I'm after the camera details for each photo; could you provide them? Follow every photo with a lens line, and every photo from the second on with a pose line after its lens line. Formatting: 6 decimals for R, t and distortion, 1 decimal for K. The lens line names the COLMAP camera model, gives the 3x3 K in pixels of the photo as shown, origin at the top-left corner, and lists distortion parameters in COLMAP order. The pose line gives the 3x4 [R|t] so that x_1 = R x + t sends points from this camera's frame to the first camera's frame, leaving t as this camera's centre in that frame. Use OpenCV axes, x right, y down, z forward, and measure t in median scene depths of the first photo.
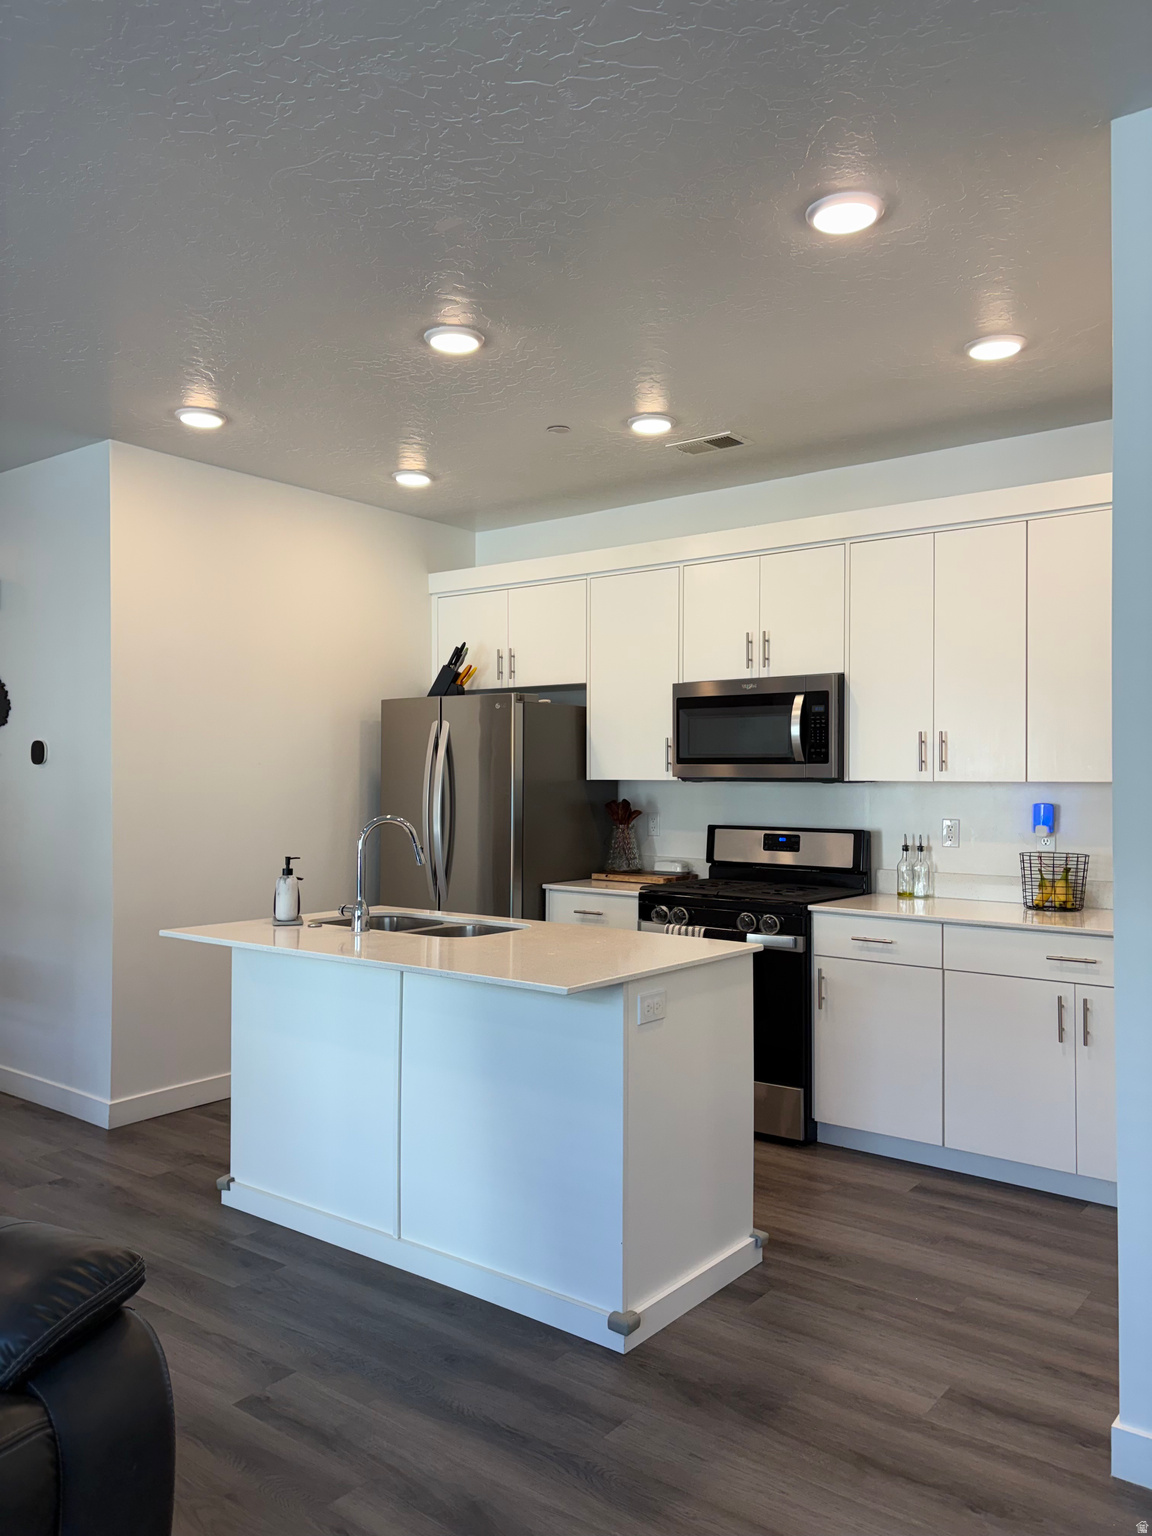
lens RADIAL K [[1153.8, 0, 567.1], [0, 1153.8, 772.6], [0, 0, 1]] dist [0.057417, -0.071733]
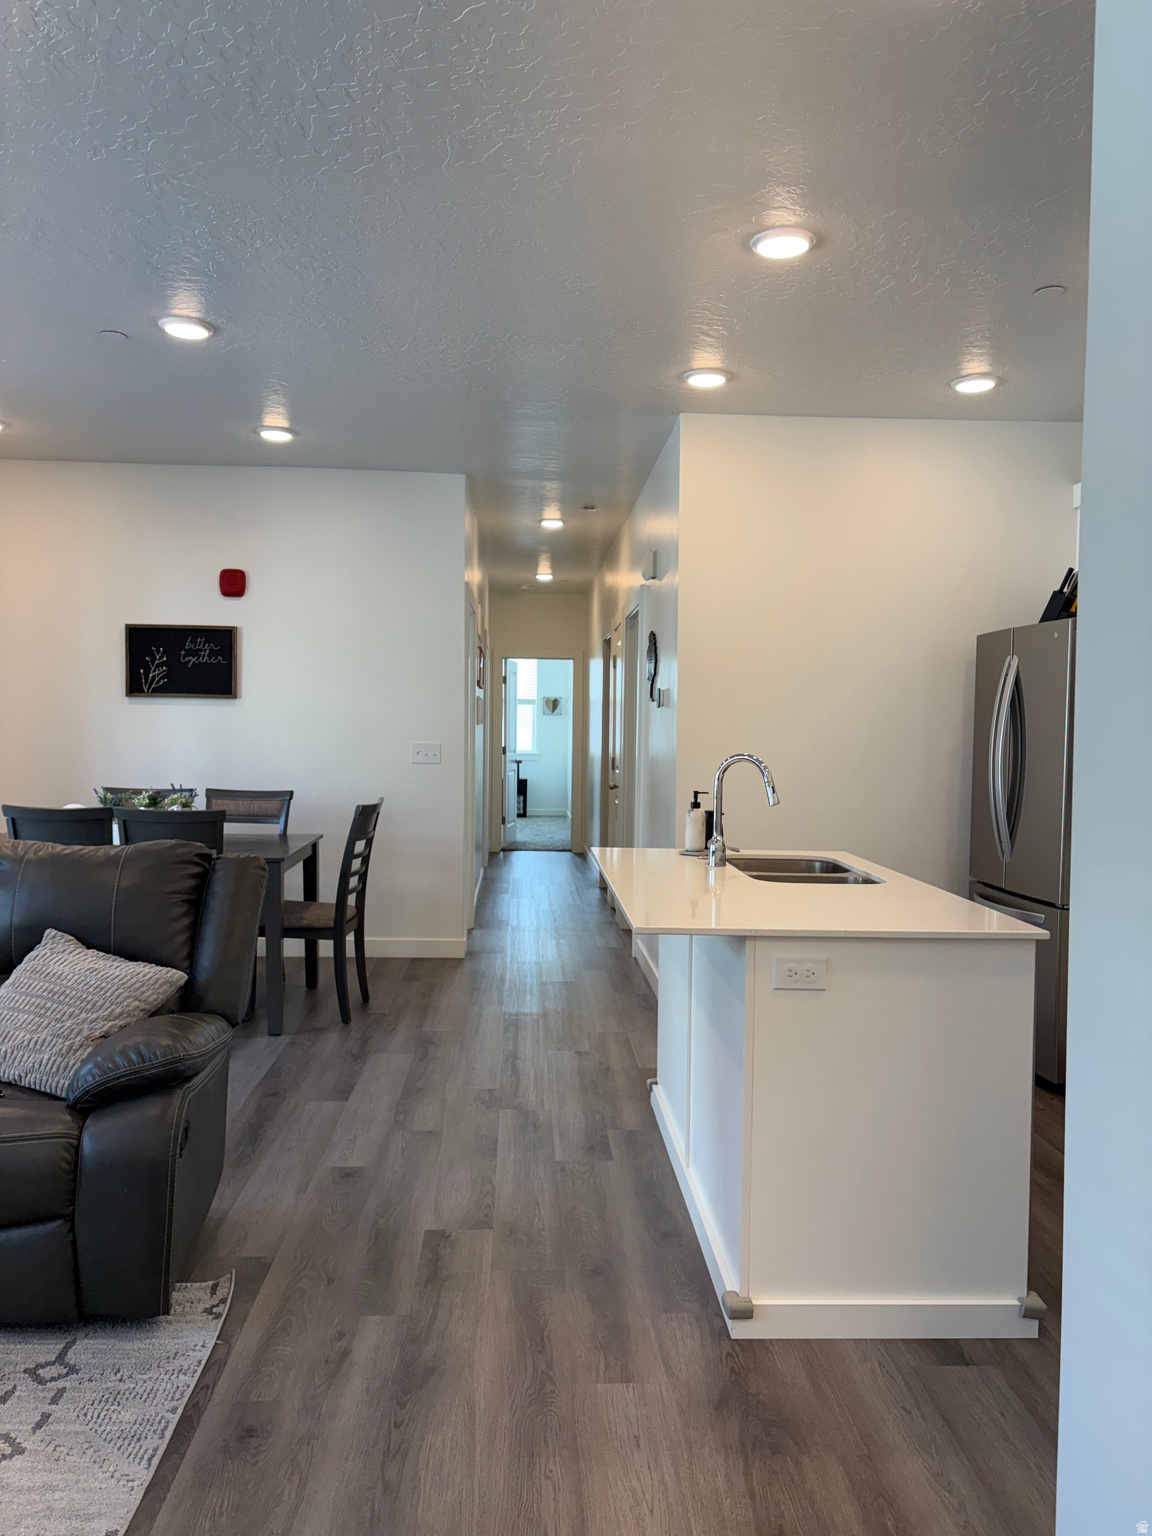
lens RADIAL K [[1153.8, 0, 561.8], [0, 1153.8, 774.8], [0, 0, 1]] dist [0.057417, -0.071733]
pose [[0.647200, 0.040269, -0.761256, 0.388055], [-0.010218, 0.998972, 0.044157, 0.010830], [0.762252, -0.020800, 0.646946, 0.190915]]
